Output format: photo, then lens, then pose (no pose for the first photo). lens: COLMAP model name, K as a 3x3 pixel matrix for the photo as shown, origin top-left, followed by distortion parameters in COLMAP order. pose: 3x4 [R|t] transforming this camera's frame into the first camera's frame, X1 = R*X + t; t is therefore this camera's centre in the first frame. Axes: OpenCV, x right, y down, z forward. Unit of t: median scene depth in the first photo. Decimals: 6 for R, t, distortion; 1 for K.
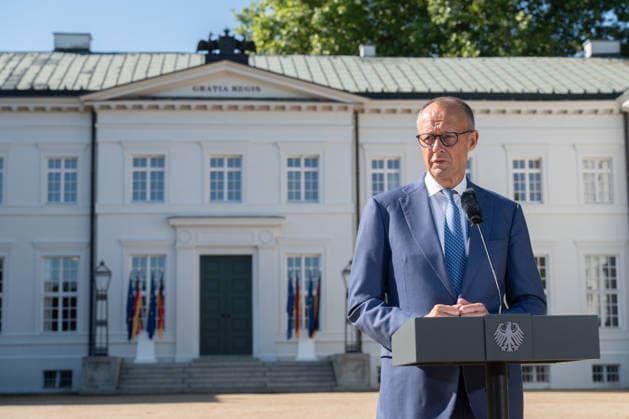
lens RADIAL K [[1297.2, 0, 325.2], [0, 1297.2, 207.0], [0, 0, 1]] dist [0.057975, 0.111882]
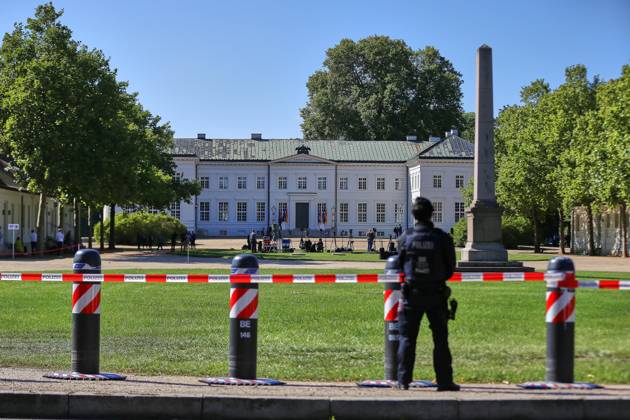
lens RADIAL K [[1549.3, 0, 316.1], [0, 1549.3, 235.3], [0, 0, 1]] dist [0.040997, 0.361611]
pose [[0.999609, 0.019464, -0.020093, 0.059679], [-0.016460, 0.989995, 0.140143, -0.504185], [0.022619, -0.139757, 0.989927, -3.522881]]
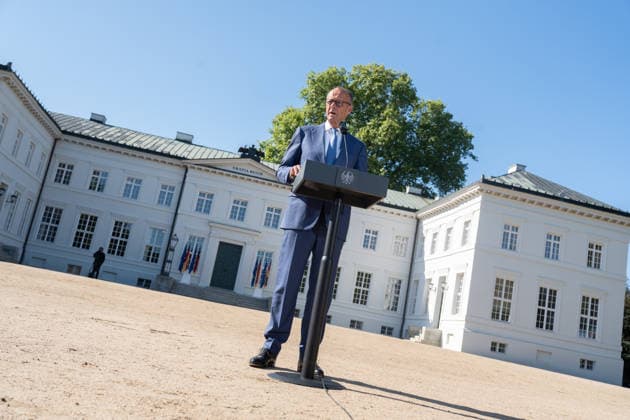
lens RADIAL K [[578.6, 0, 314.9], [0, 578.6, 211.0], [0, 0, 1]] dist [-0.000193, 0.005962]
pose [[0.976720, 0.209300, 0.047034, 0.004379], [-0.206032, 0.976314, -0.066051, 0.017875], [-0.059745, 0.054823, 0.996707, 0.004601]]
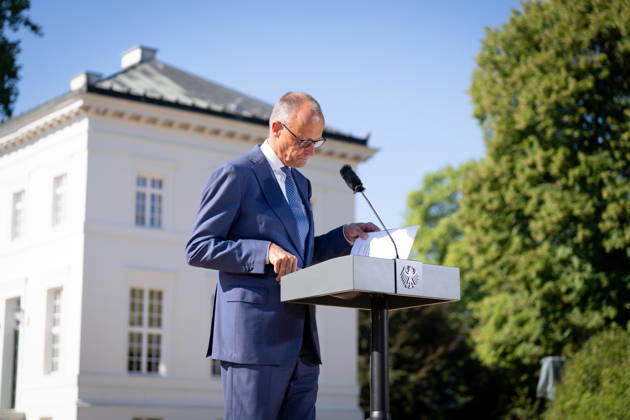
lens RADIAL K [[1284.8, 0, 316.5], [0, 1284.8, 208.2], [0, 0, 1]] dist [-0.010382, -0.210390]
pose [[0.840149, 0.116559, 0.529682, -0.049043], [-0.085465, 0.992884, -0.082928, 0.011453], [-0.535579, 0.024403, 0.844132, -0.002826]]
